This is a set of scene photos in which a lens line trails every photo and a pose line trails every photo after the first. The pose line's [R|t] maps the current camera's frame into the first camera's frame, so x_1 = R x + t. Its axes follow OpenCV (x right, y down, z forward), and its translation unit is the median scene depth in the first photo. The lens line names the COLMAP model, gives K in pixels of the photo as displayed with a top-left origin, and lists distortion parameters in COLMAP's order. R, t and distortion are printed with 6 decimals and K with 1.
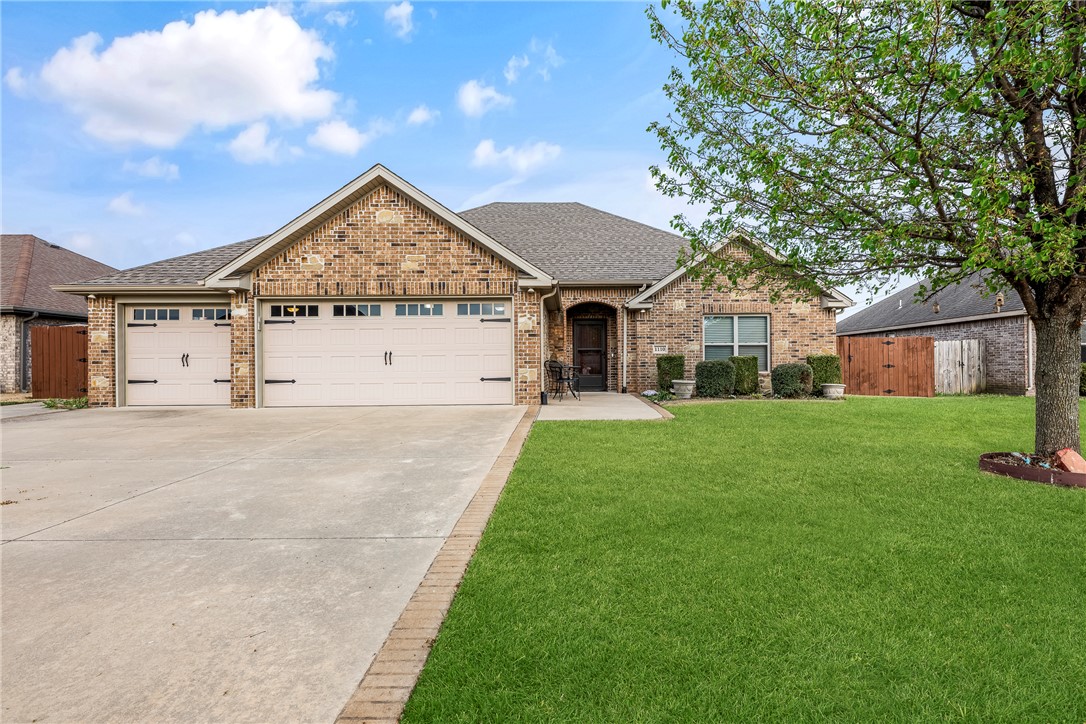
lens RADIAL K [[523.2, 0, 584.7], [0, 523.2, 360.8], [0, 0, 1]] dist [-0.002410, 0.000075]
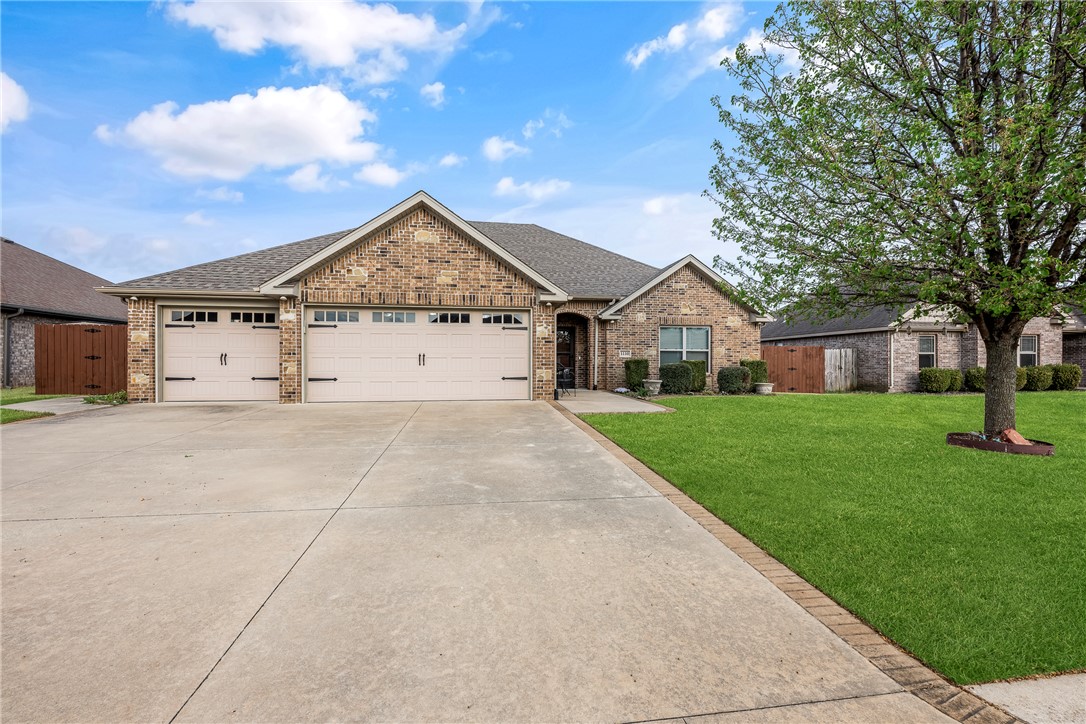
lens RADIAL K [[473.2, 0, 543.7], [0, 473.2, 360.0], [0, 0, 1]] dist [-0.004823, 0.001134]
pose [[0.990147, 0.010599, 0.139633, -0.250691], [-0.010500, 0.999944, -0.001445, -0.005371], [-0.139640, -0.000035, 0.990202, -0.063114]]
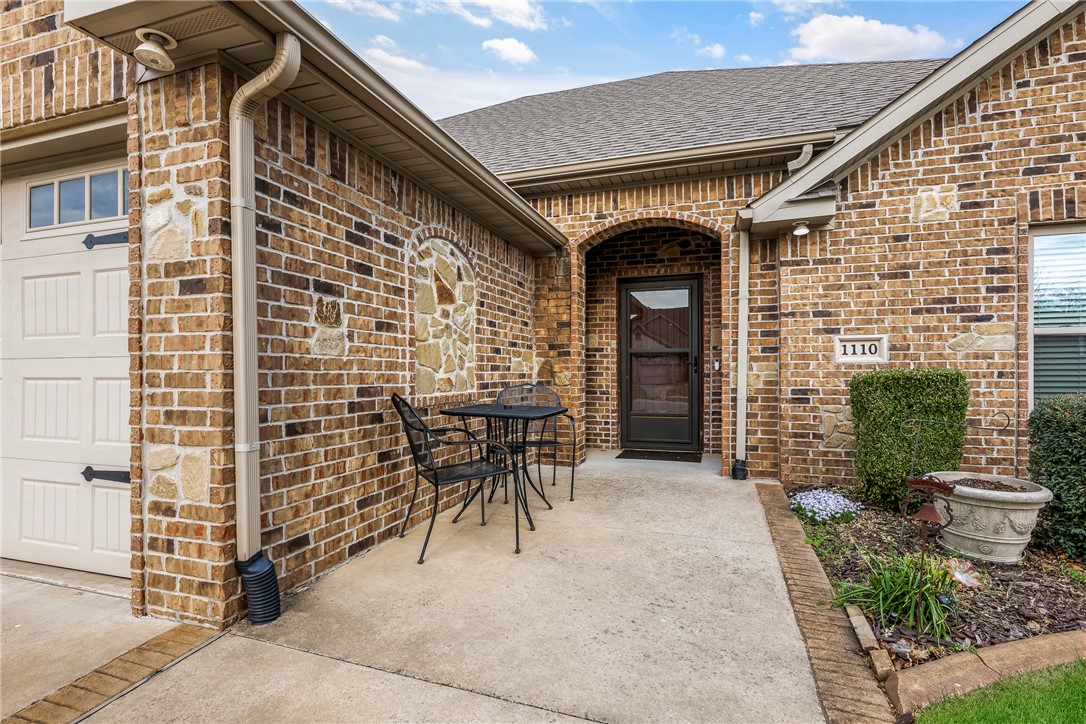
lens RADIAL K [[539.2, 0, 539.0], [0, 539.2, 372.5], [0, 0, 1]] dist [-0.006266, -0.000034]
pose [[0.937230, 0.007038, -0.348641, 0.098642], [-0.001072, 0.999850, 0.017302, -0.017885], [0.348710, -0.015842, 0.937097, 0.818794]]
